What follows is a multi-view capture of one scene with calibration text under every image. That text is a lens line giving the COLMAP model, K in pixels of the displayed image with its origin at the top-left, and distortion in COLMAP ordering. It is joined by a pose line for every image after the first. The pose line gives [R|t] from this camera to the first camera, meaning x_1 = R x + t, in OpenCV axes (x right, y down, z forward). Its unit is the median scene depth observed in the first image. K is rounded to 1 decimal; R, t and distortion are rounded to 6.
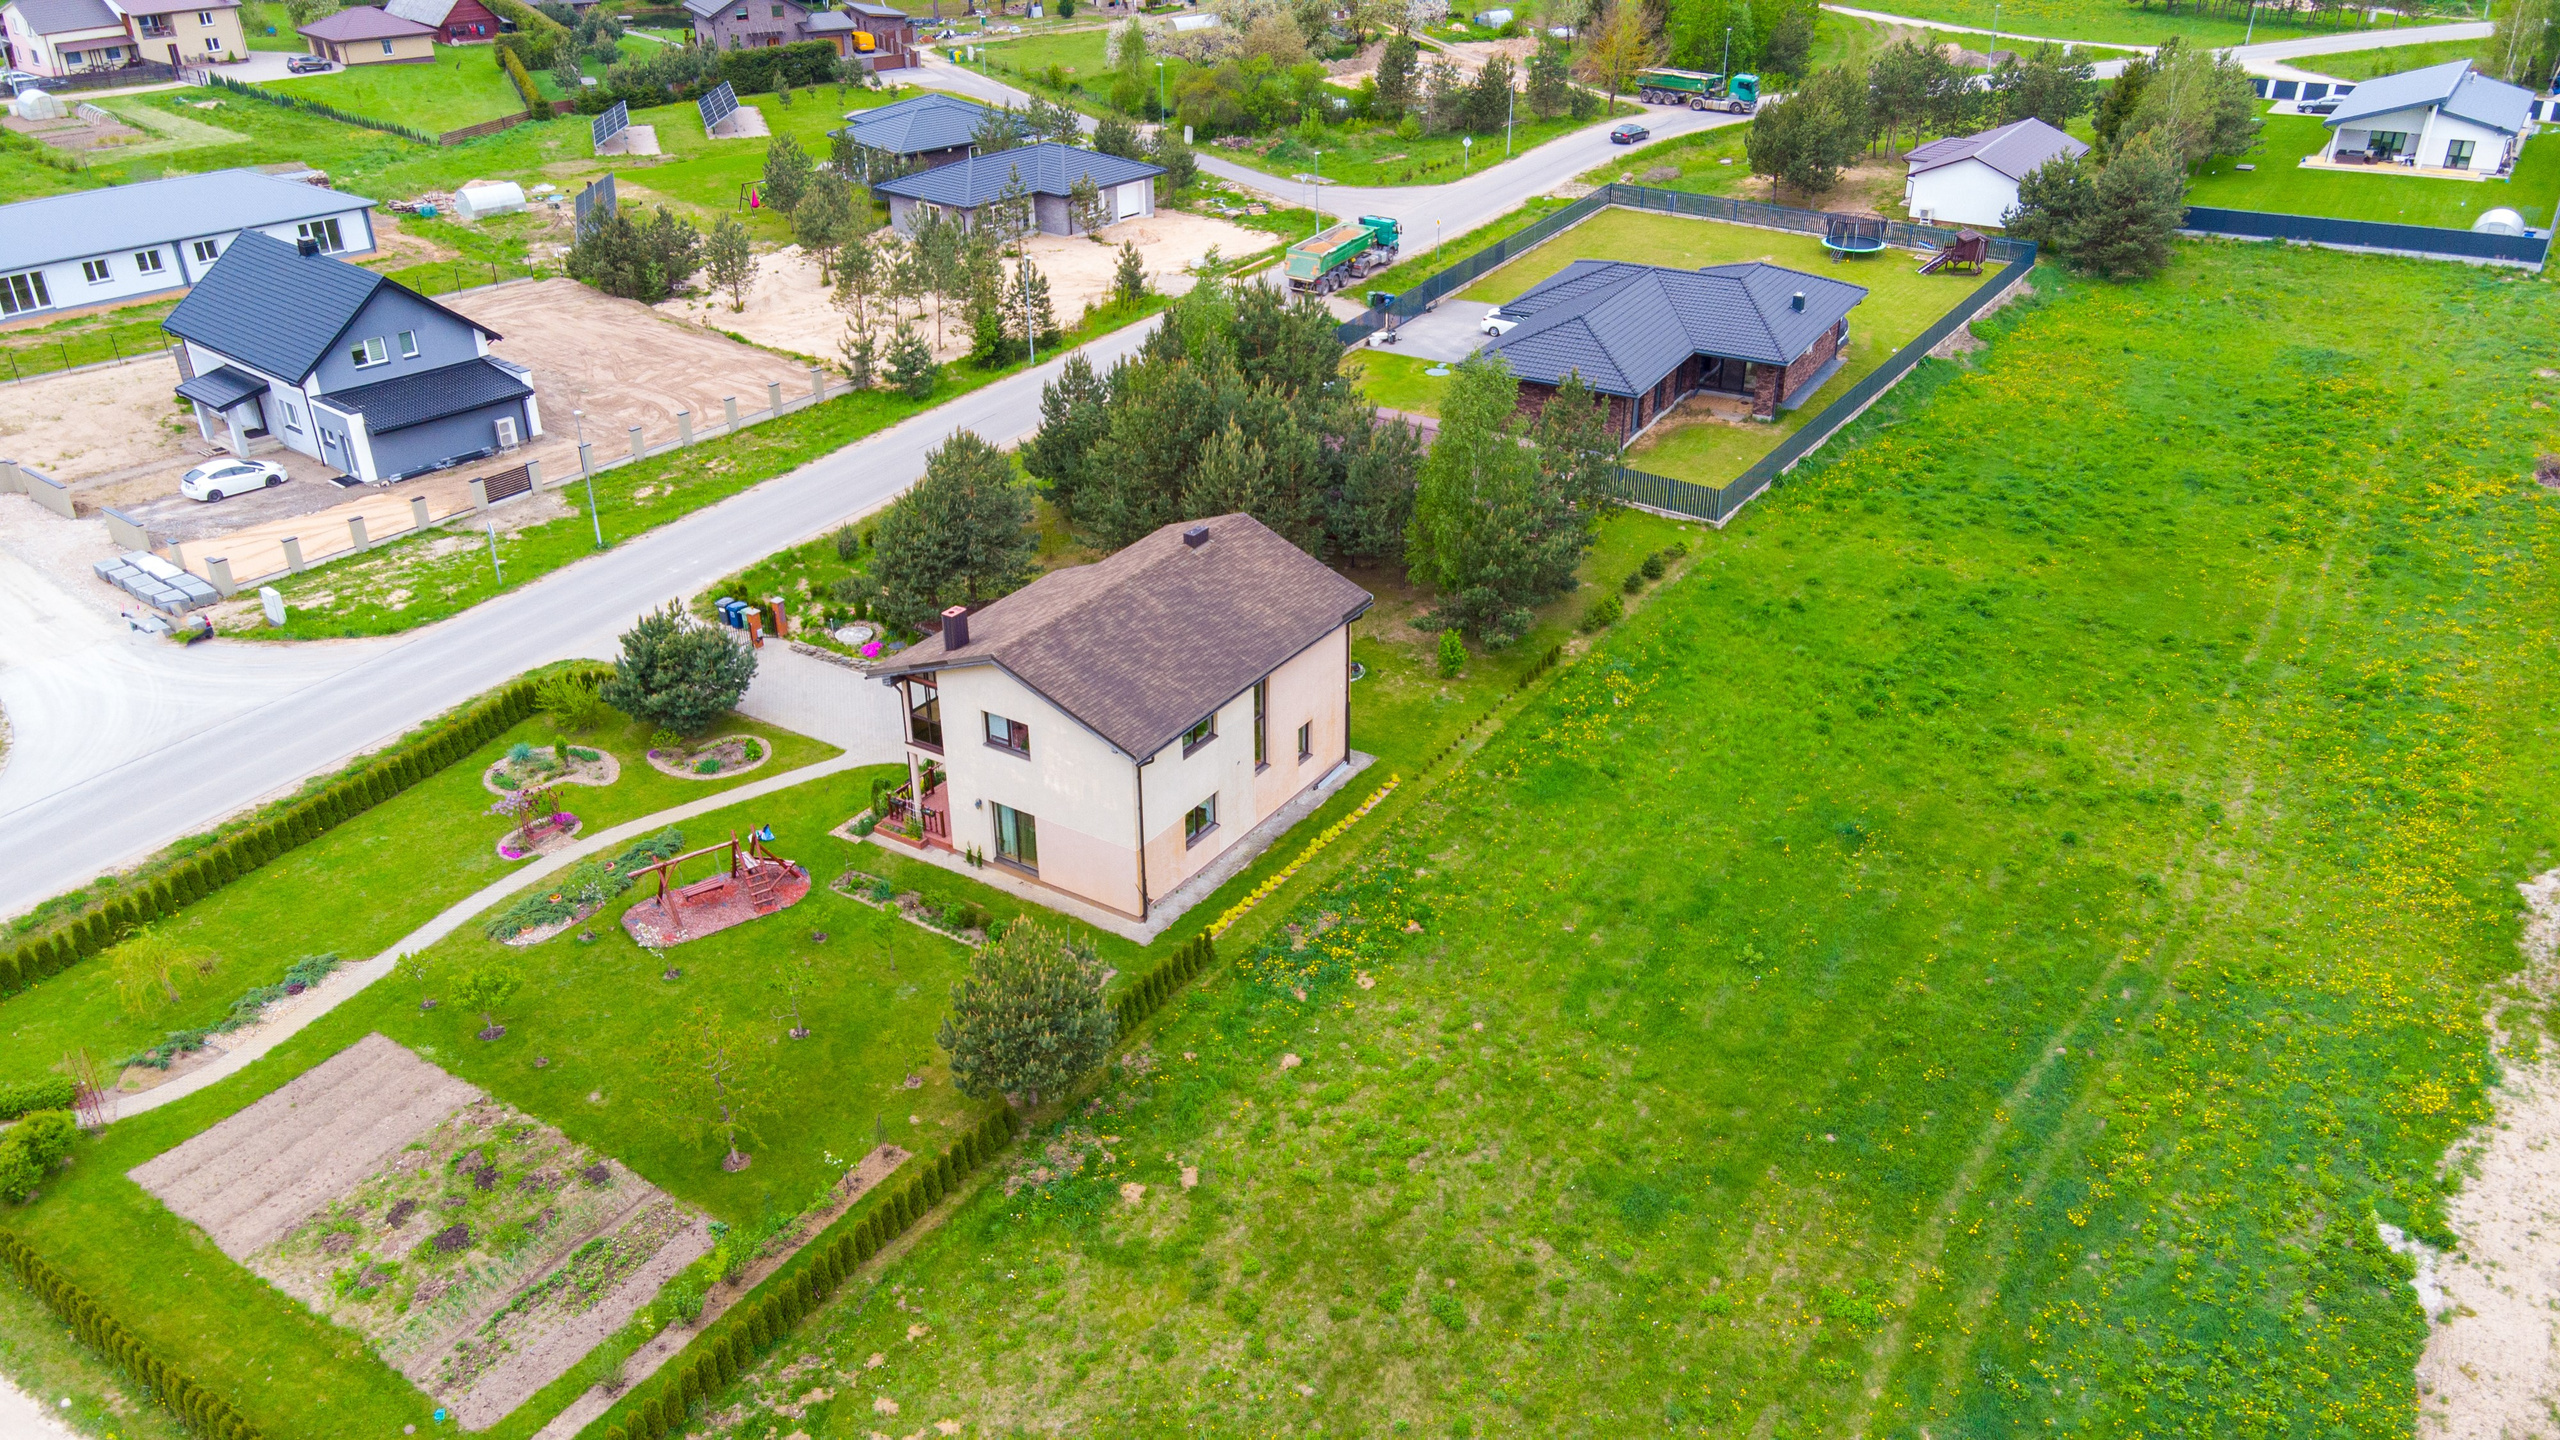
lens RADIAL K [[1912.3, 0, 1271.0], [0, 1912.3, 718.4], [0, 0, 1]] dist [0.000131, 0.127159]
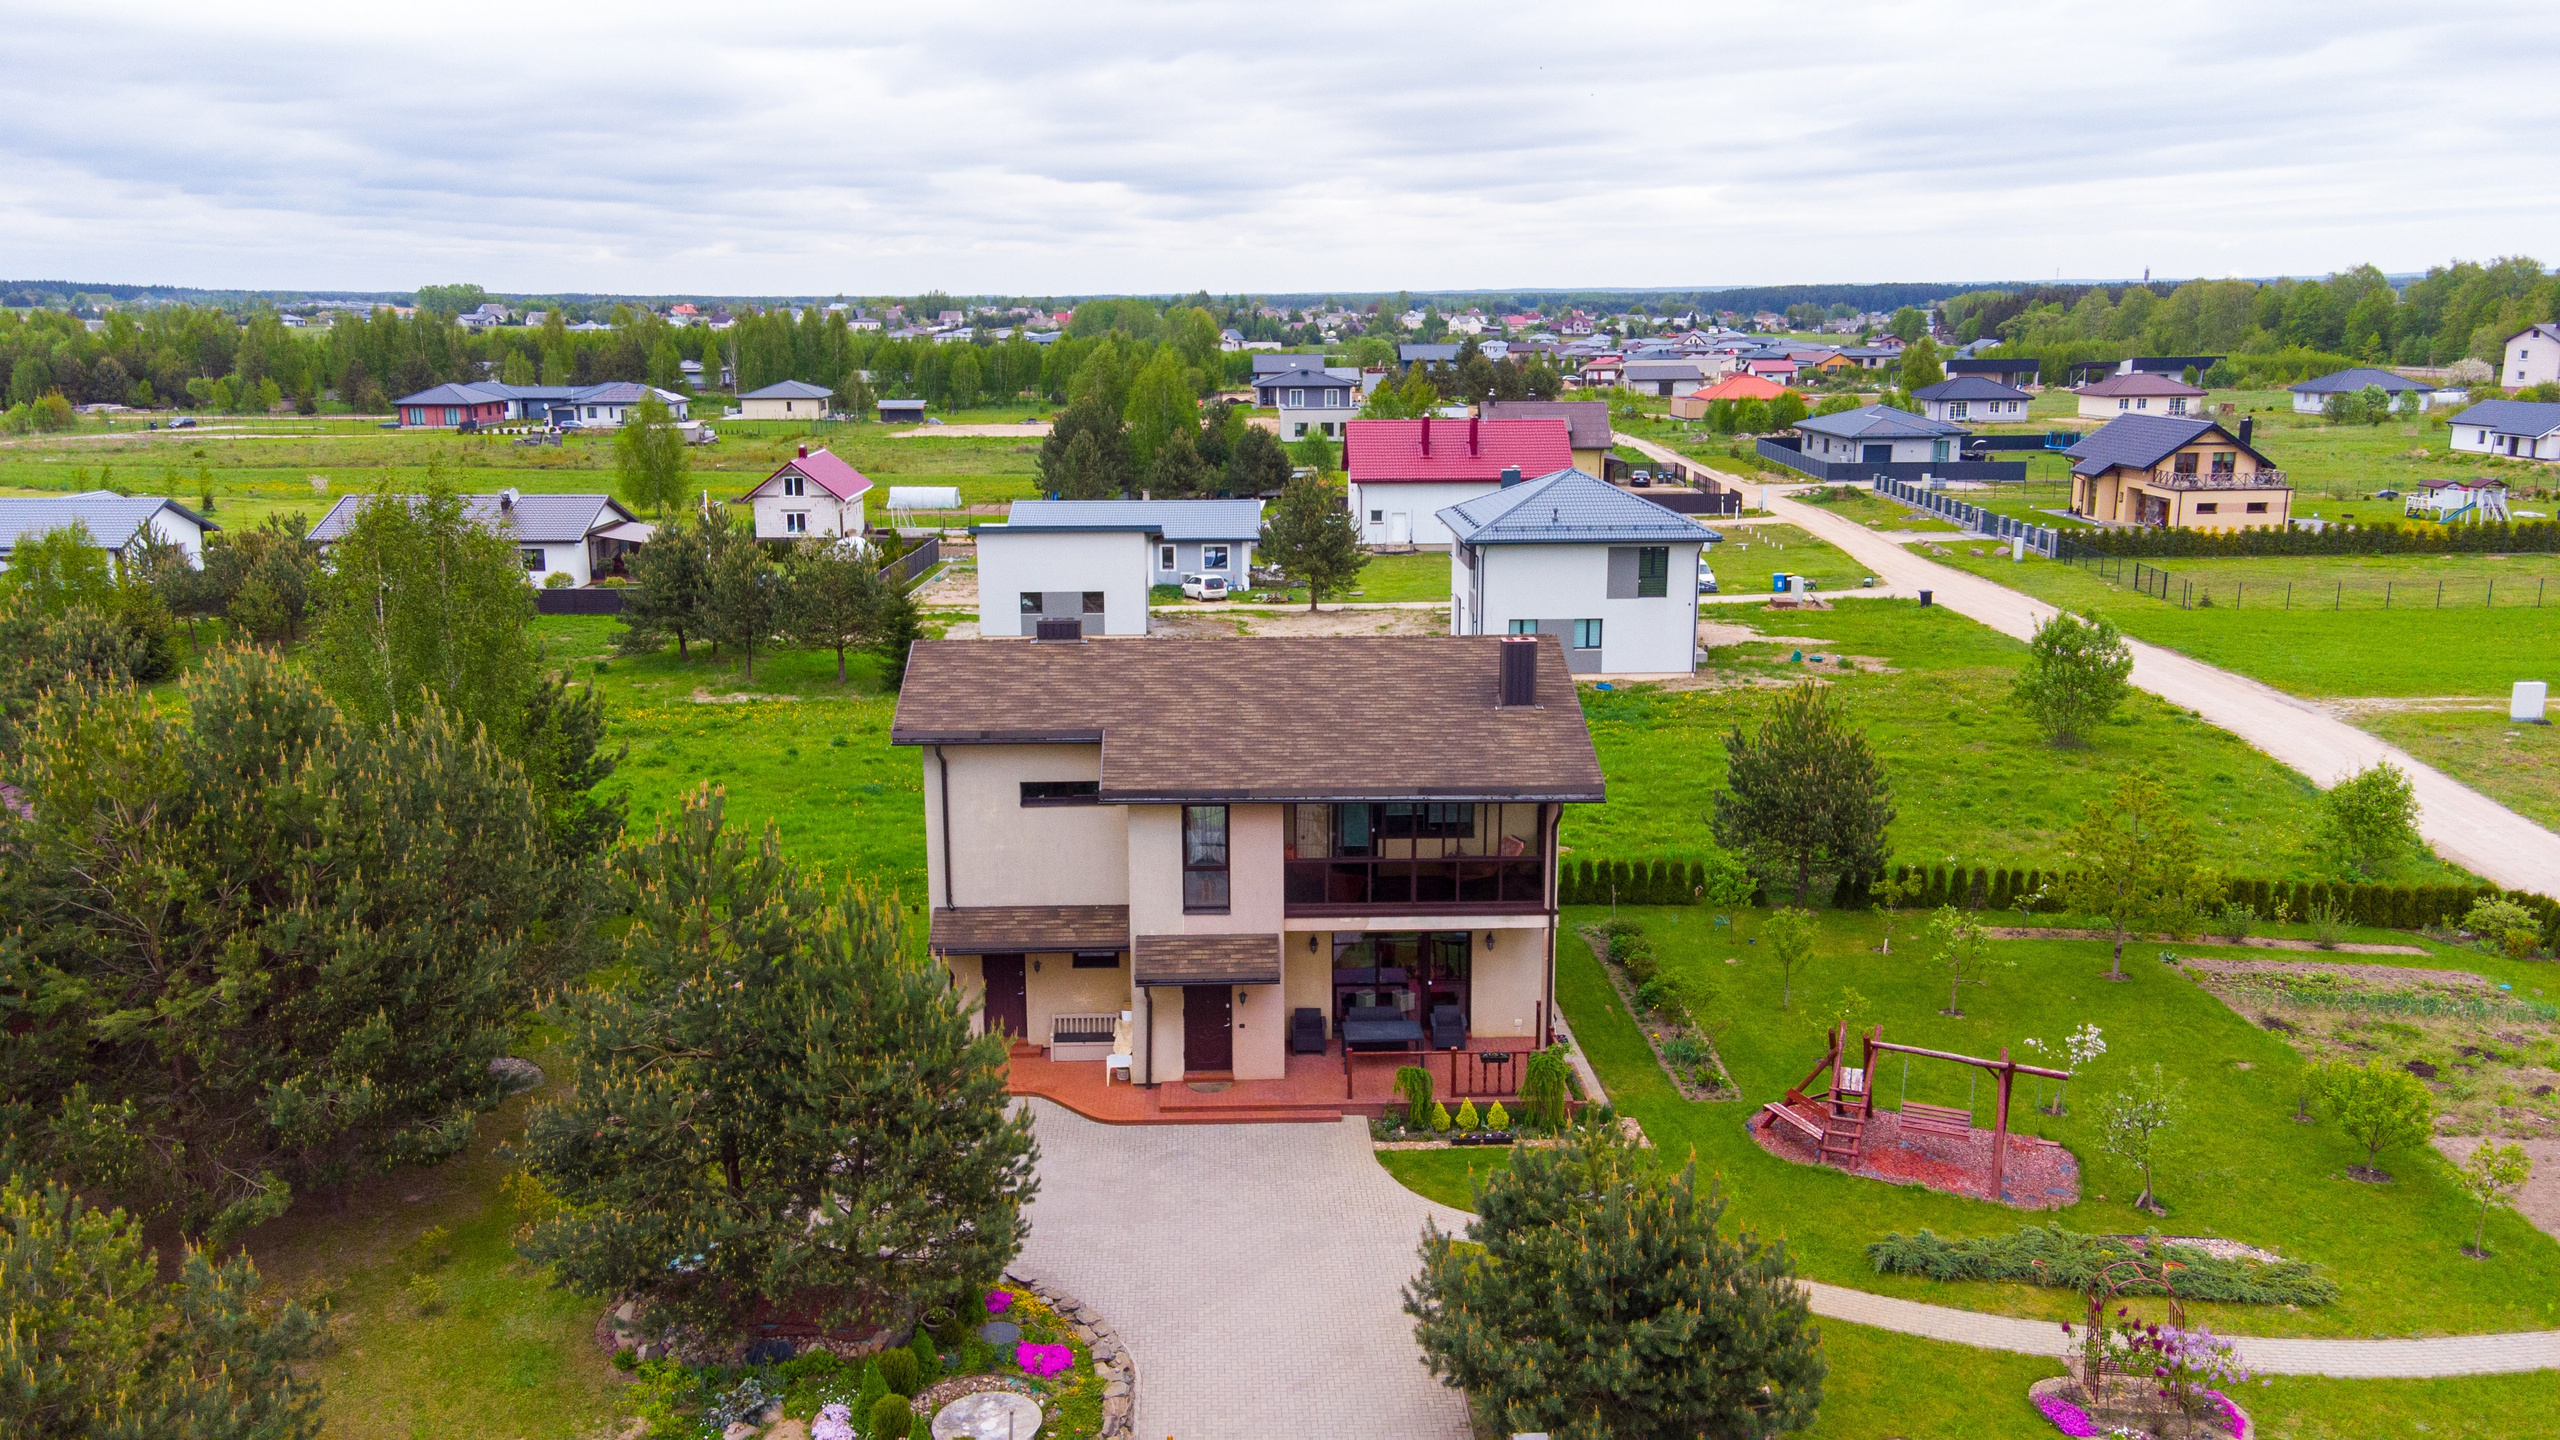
lens RADIAL K [[1906.0, 0, 1280.0], [0, 1906.0, 720.0], [0, 0, 1]] dist [0.007461, 0.099536]
pose [[-0.576597, -0.162048, 0.800797, -0.552324], [0.383999, 0.811384, 0.440681, -0.299940], [-0.721166, 0.561601, -0.405615, 1.158578]]
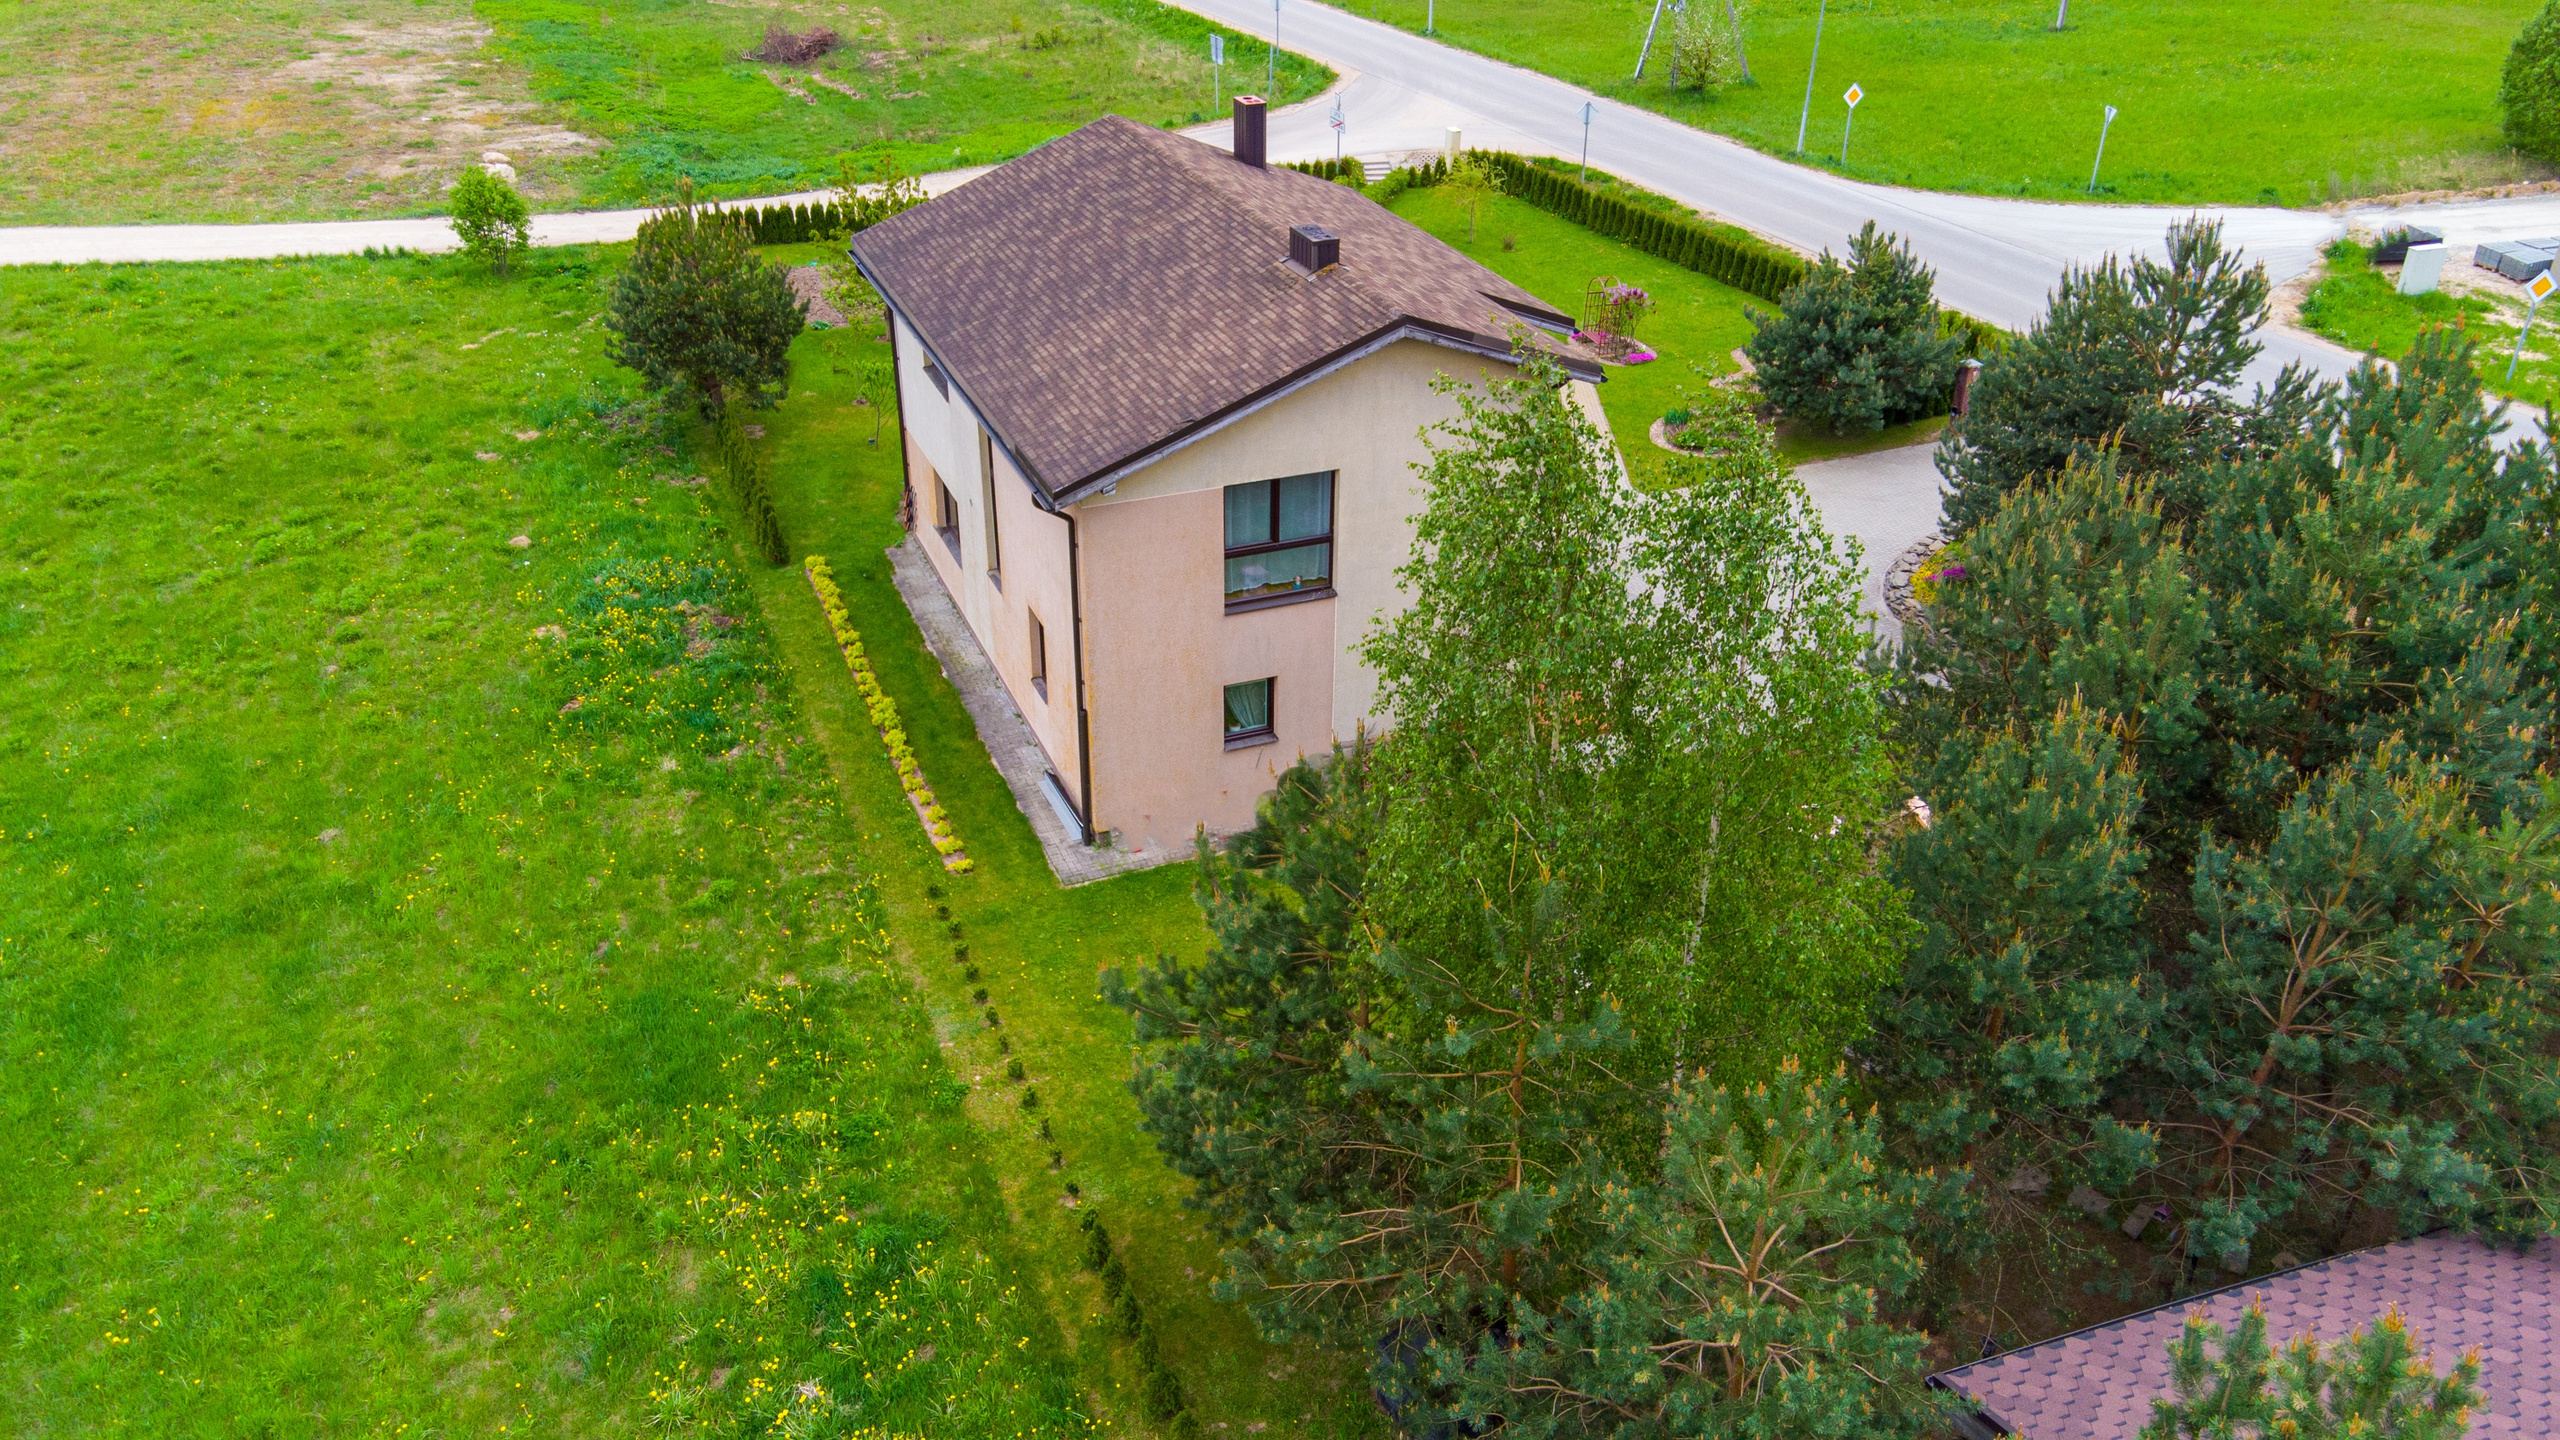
lens RADIAL K [[1941.5, 0, 1264.2], [0, 1941.5, 720.6], [0, 0, 1]] dist [0.000292, 0.114971]
pose [[-0.573801, 0.405266, -0.711697, 0.325027], [-0.384308, 0.634141, 0.670949, -0.312217], [0.723229, 0.658502, -0.208124, 1.107321]]
